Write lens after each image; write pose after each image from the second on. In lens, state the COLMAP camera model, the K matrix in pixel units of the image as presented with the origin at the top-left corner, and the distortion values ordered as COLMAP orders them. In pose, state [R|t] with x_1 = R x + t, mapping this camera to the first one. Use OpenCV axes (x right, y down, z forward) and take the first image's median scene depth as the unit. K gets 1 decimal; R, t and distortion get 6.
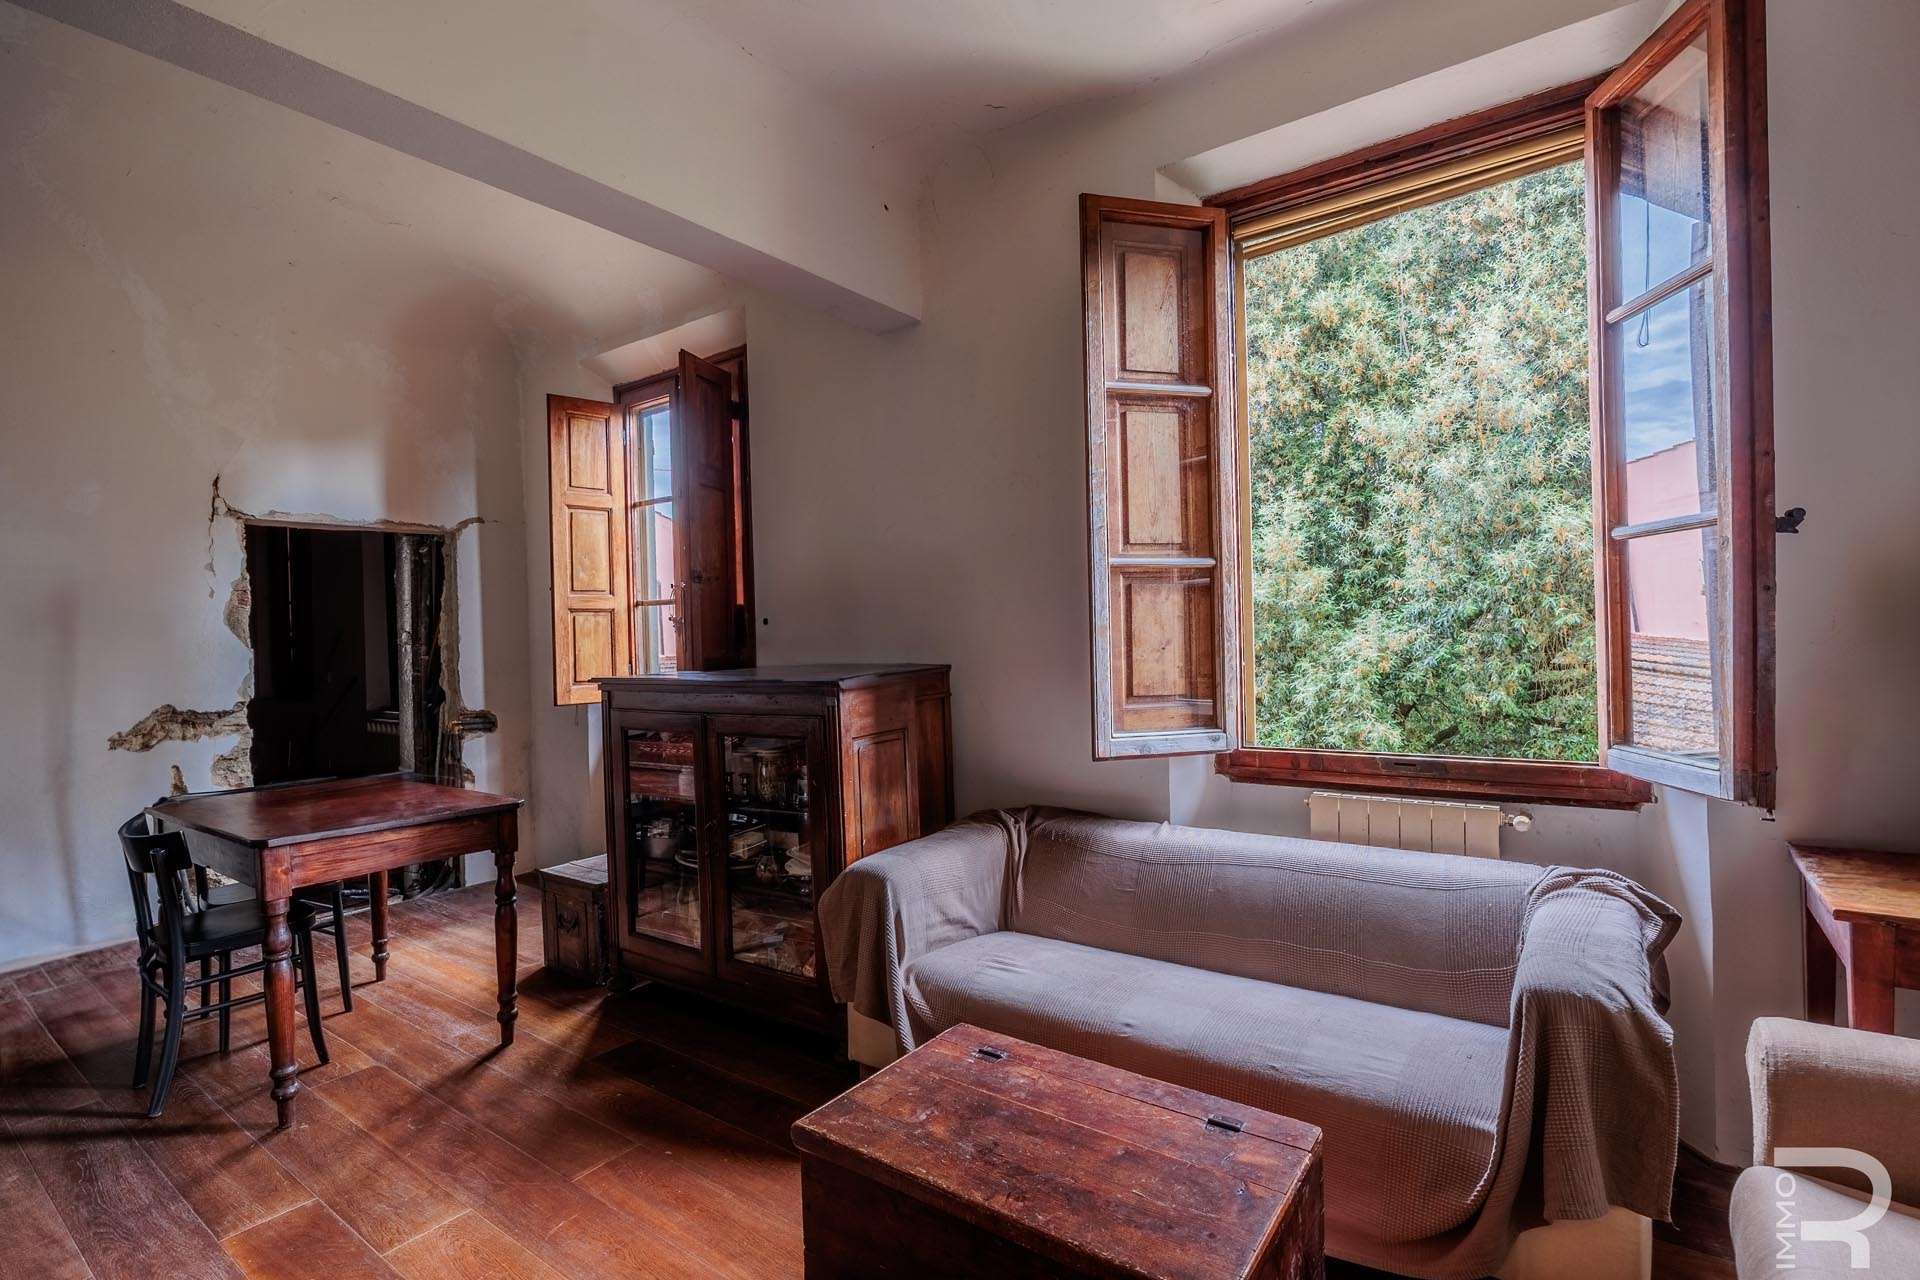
lens RADIAL K [[894.8, 0, 954.3], [0, 894.8, 643.3], [0, 0, 1]] dist [-0.002390, -0.000327]
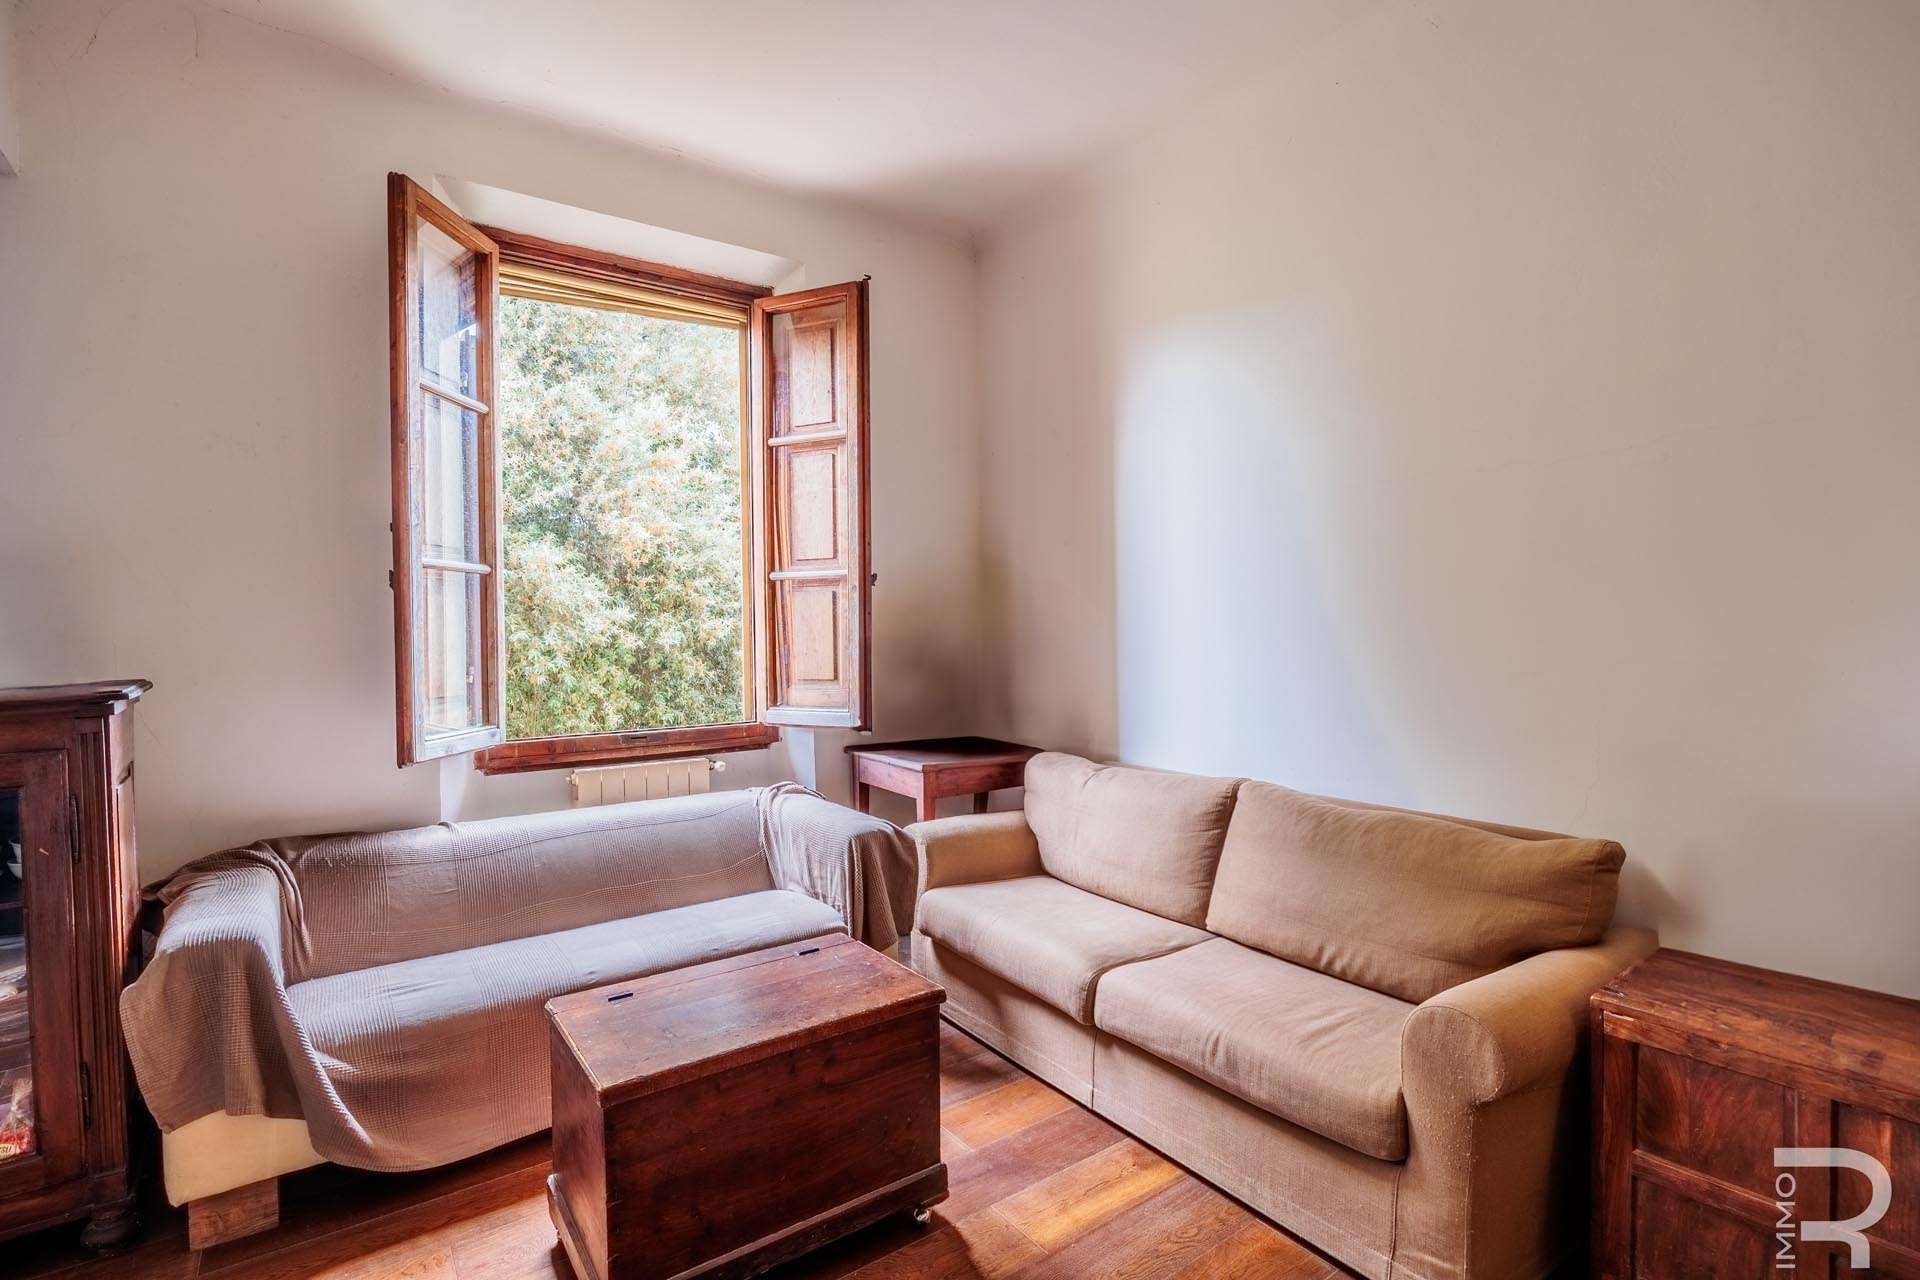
lens RADIAL K [[894.8, 0, 955.3], [0, 894.8, 640.7], [0, 0, 1]] dist [-0.002390, -0.000327]
pose [[0.320676, 0.006978, 0.947163, -0.585264], [0.010479, 0.999886, -0.010914, 0.013212], [-0.947131, 0.013425, 0.320567, 0.142949]]
